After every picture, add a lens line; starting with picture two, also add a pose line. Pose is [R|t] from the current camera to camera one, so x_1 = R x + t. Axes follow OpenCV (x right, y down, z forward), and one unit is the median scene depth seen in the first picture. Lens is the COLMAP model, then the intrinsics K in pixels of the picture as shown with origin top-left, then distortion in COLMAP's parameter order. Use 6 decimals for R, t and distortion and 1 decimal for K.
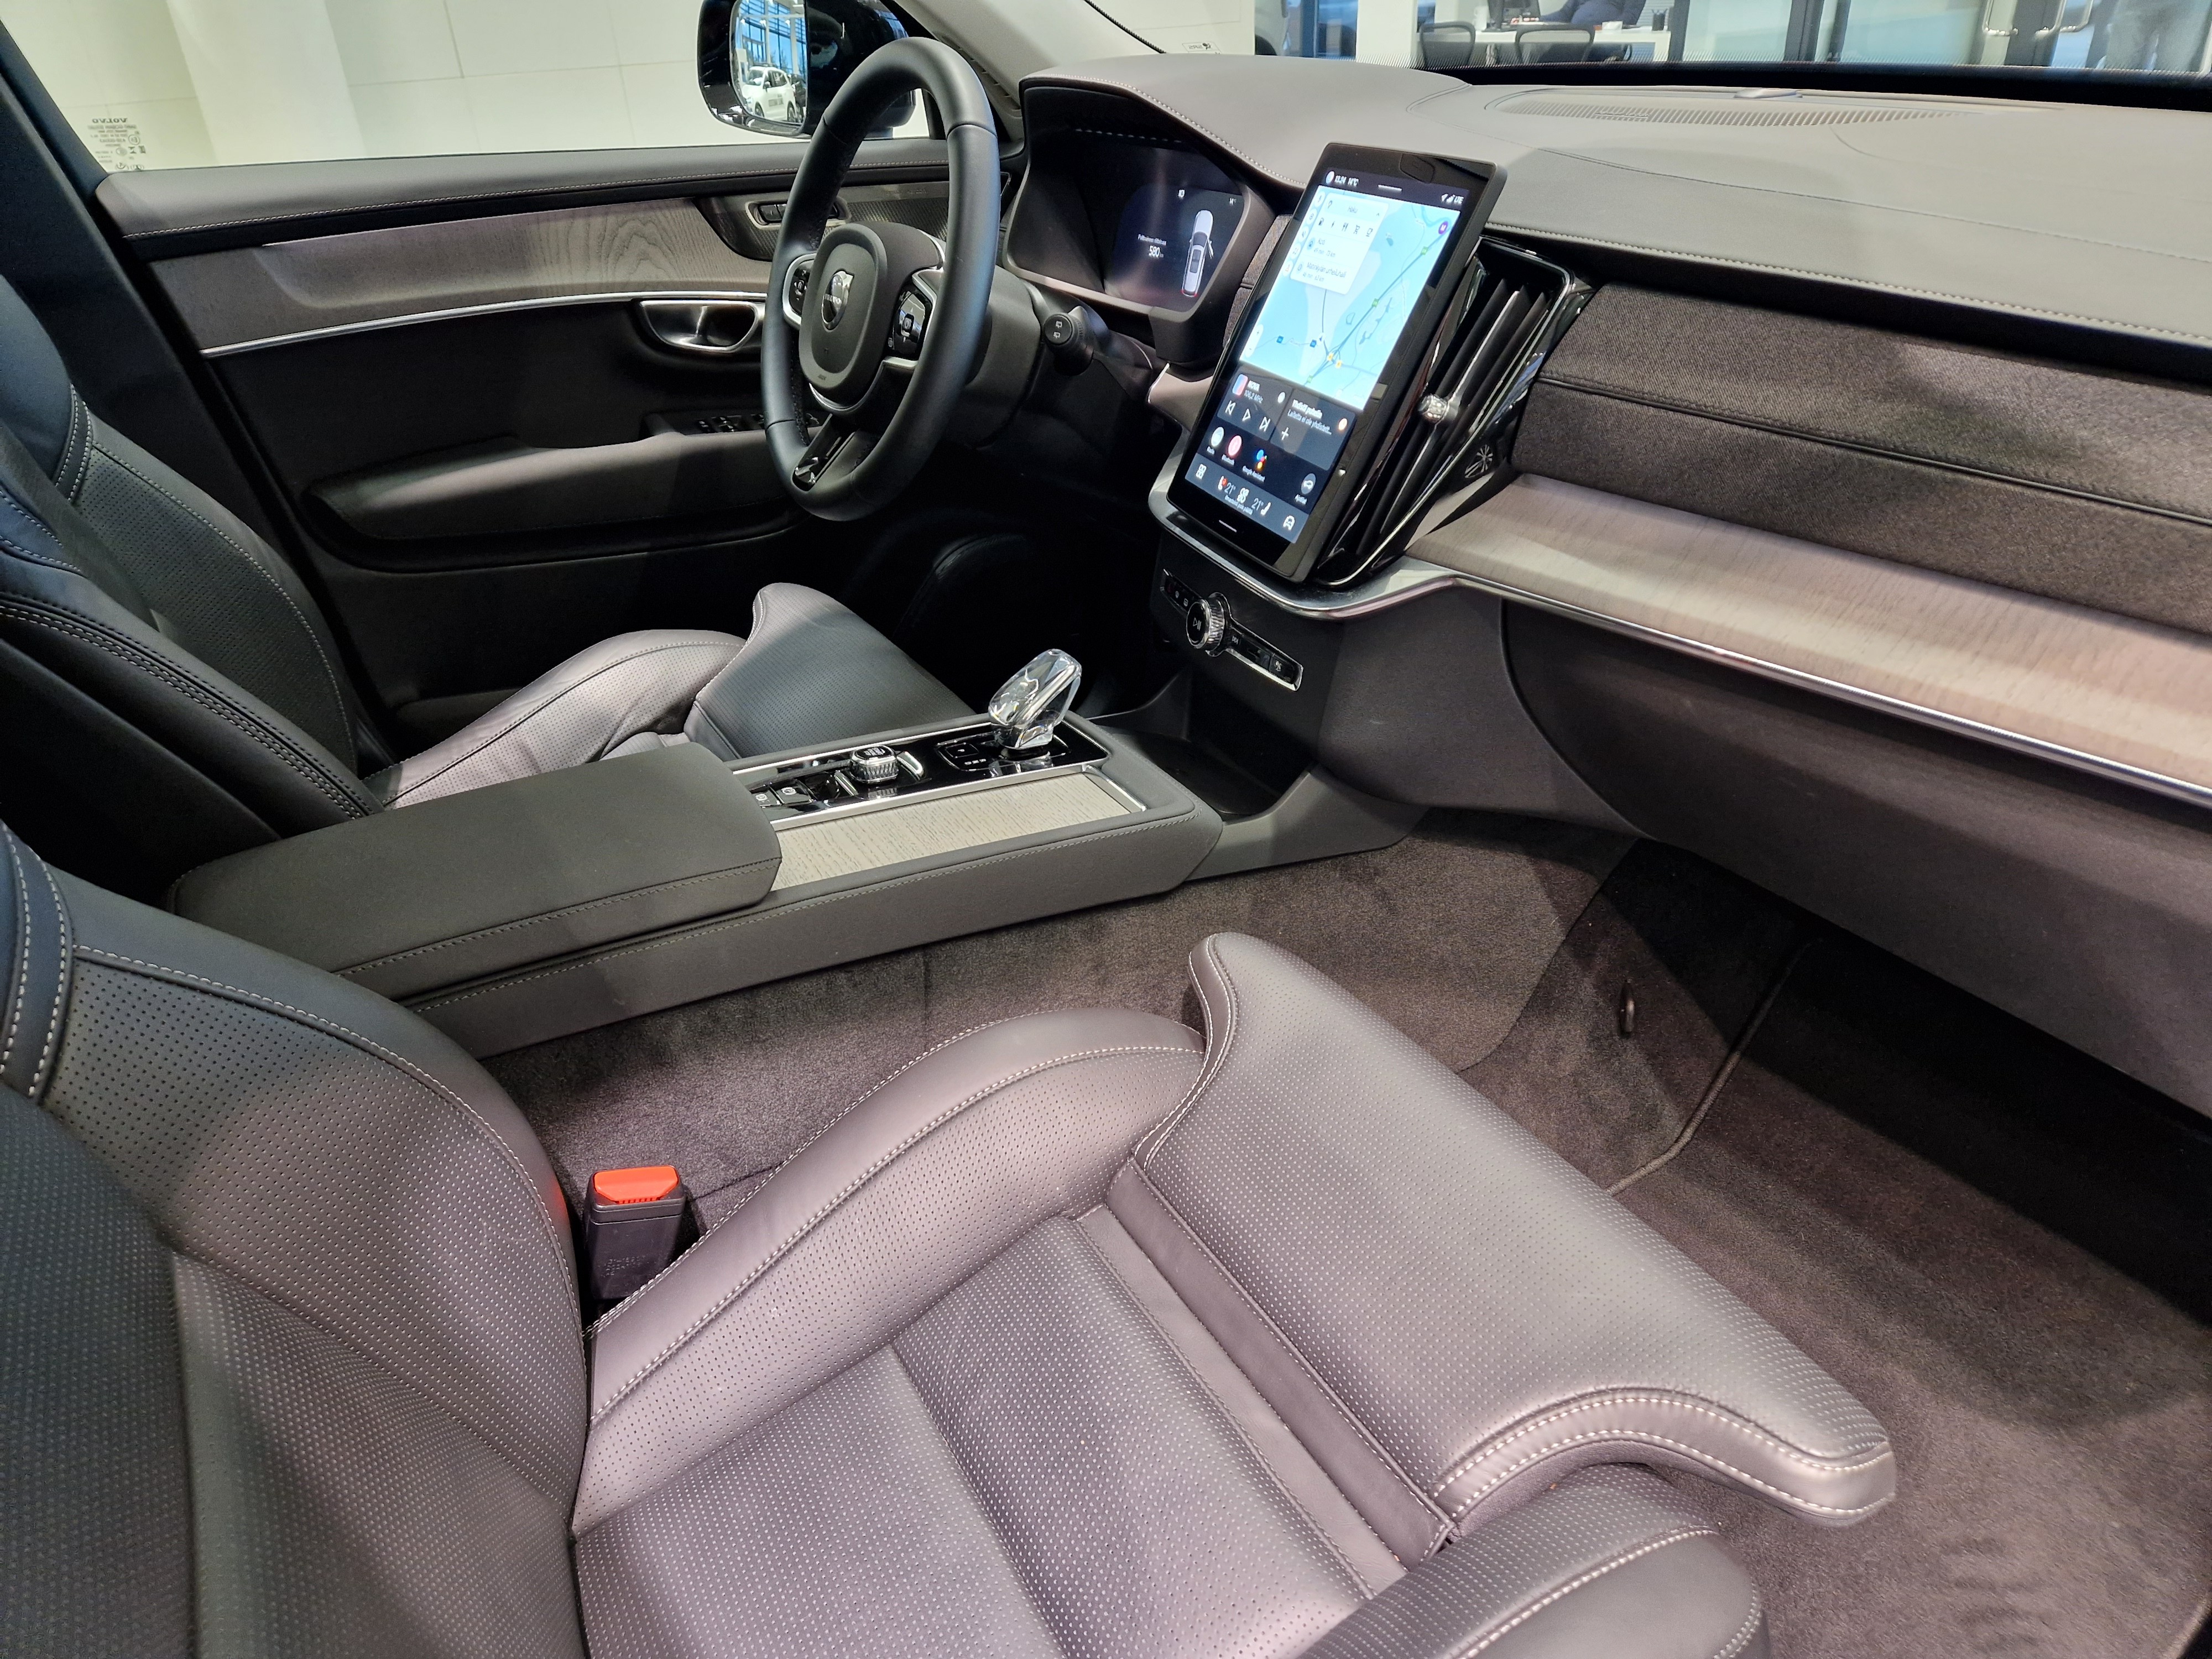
lens RADIAL K [[1488.8, 0, 1093.1], [0, 1488.8, 856.0], [0, 0, 1]] dist [0.062534, -0.067273]
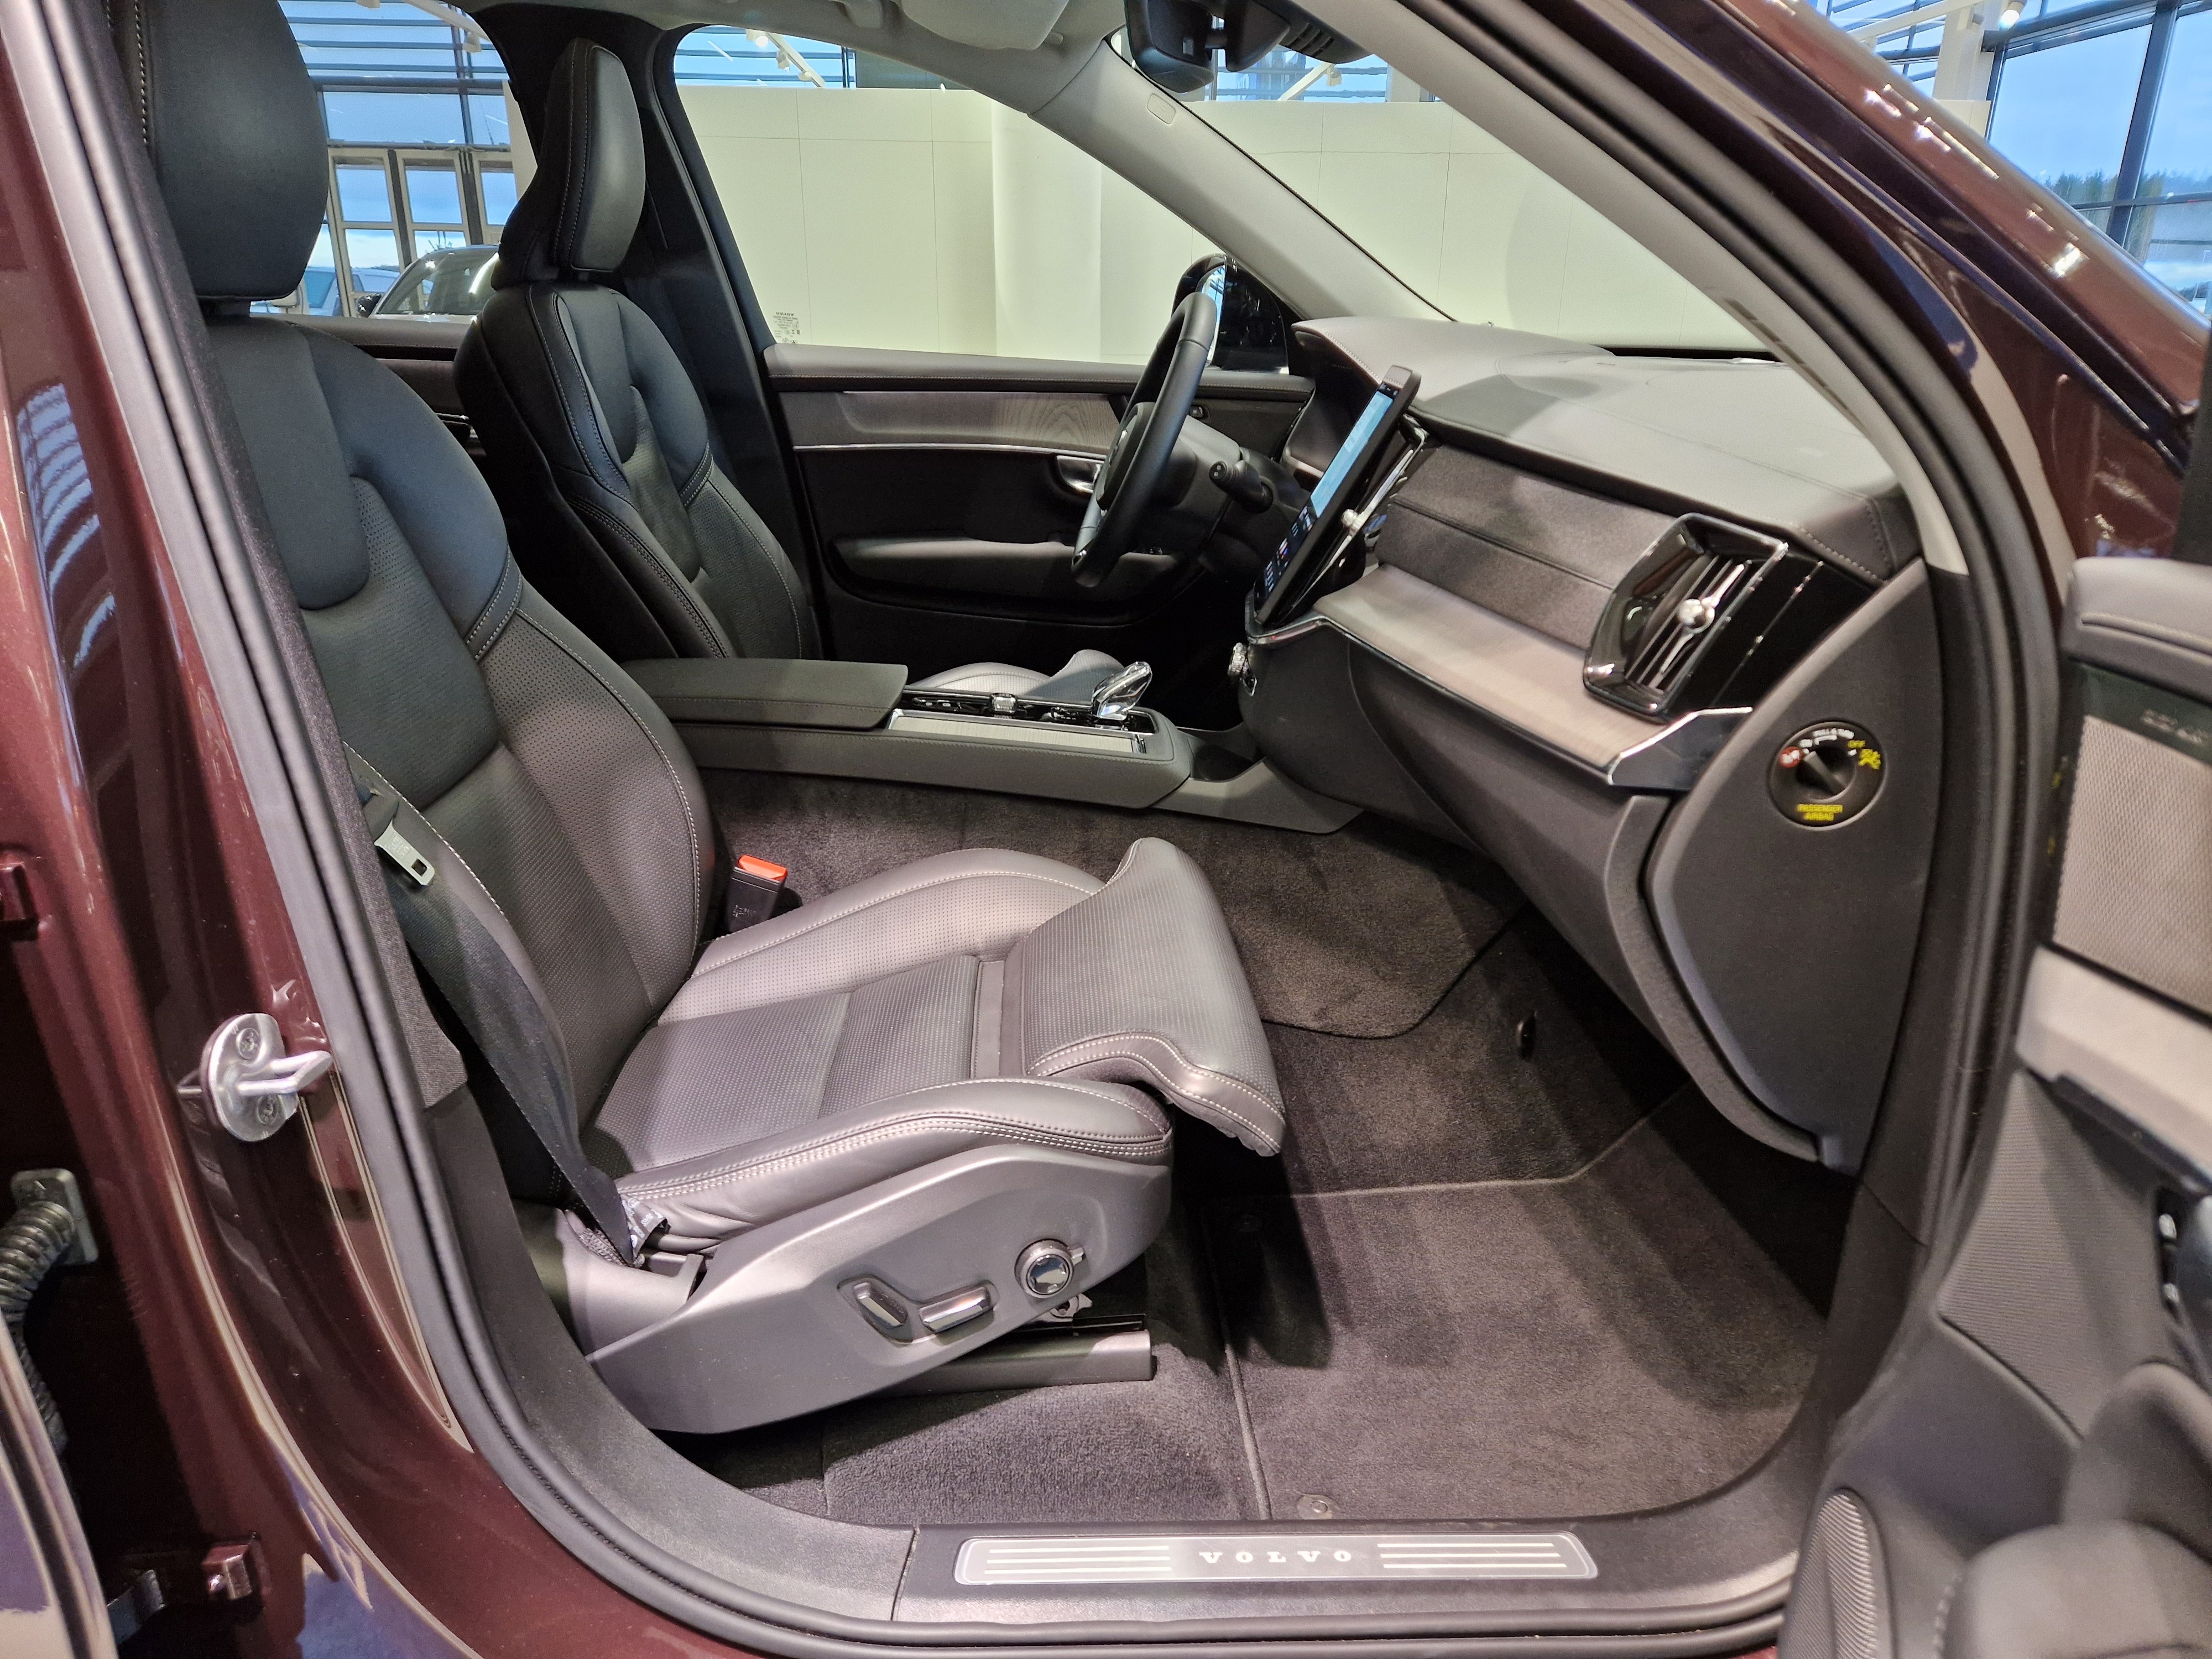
lens RADIAL K [[1488.8, 0, 1093.1], [0, 1488.8, 856.0], [0, 0, 1]] dist [0.062534, -0.067273]
pose [[0.884755, 0.212816, -0.414631, 0.584616], [-0.281766, 0.952907, -0.112148, 0.226679], [0.371238, 0.216052, 0.903053, -0.329918]]
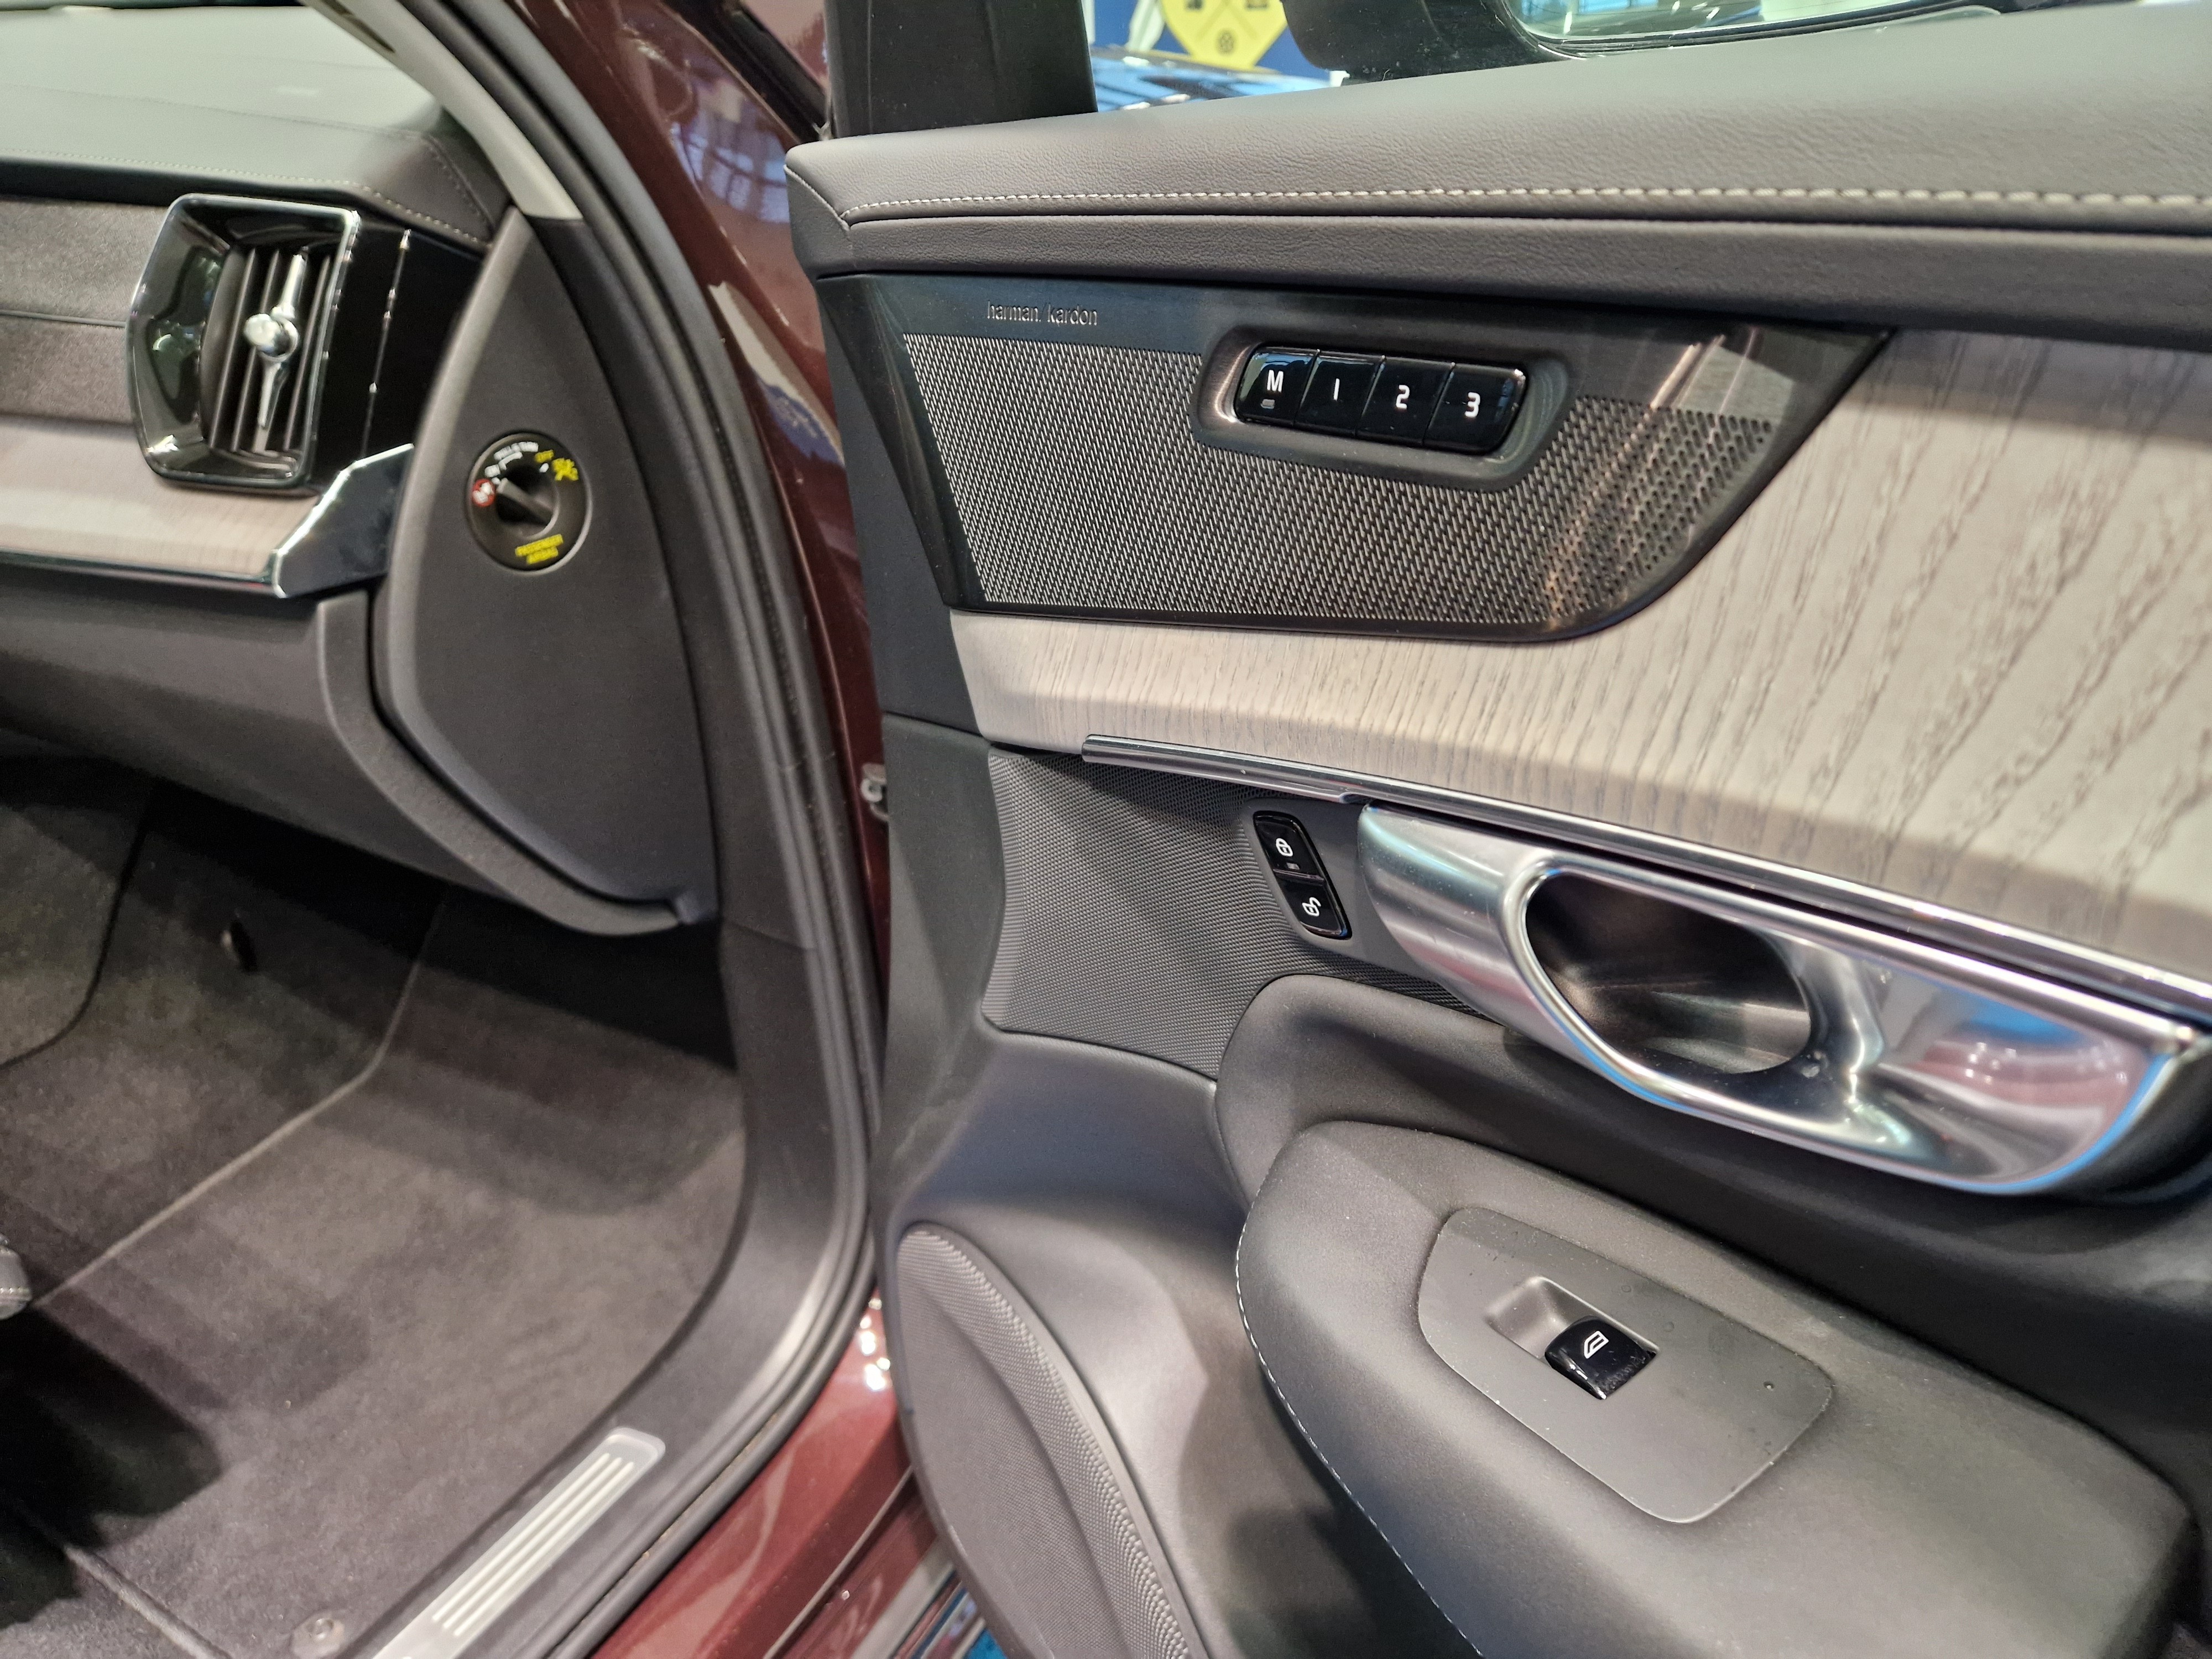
lens RADIAL K [[1488.8, 0, 1093.1], [0, 1488.8, 856.0], [0, 0, 1]] dist [0.062534, -0.067273]
pose [[0.874516, -0.224299, 0.430013, 0.488628], [0.237258, 0.971149, 0.024050, 0.175661], [-0.423001, 0.080992, 0.902502, -0.146593]]
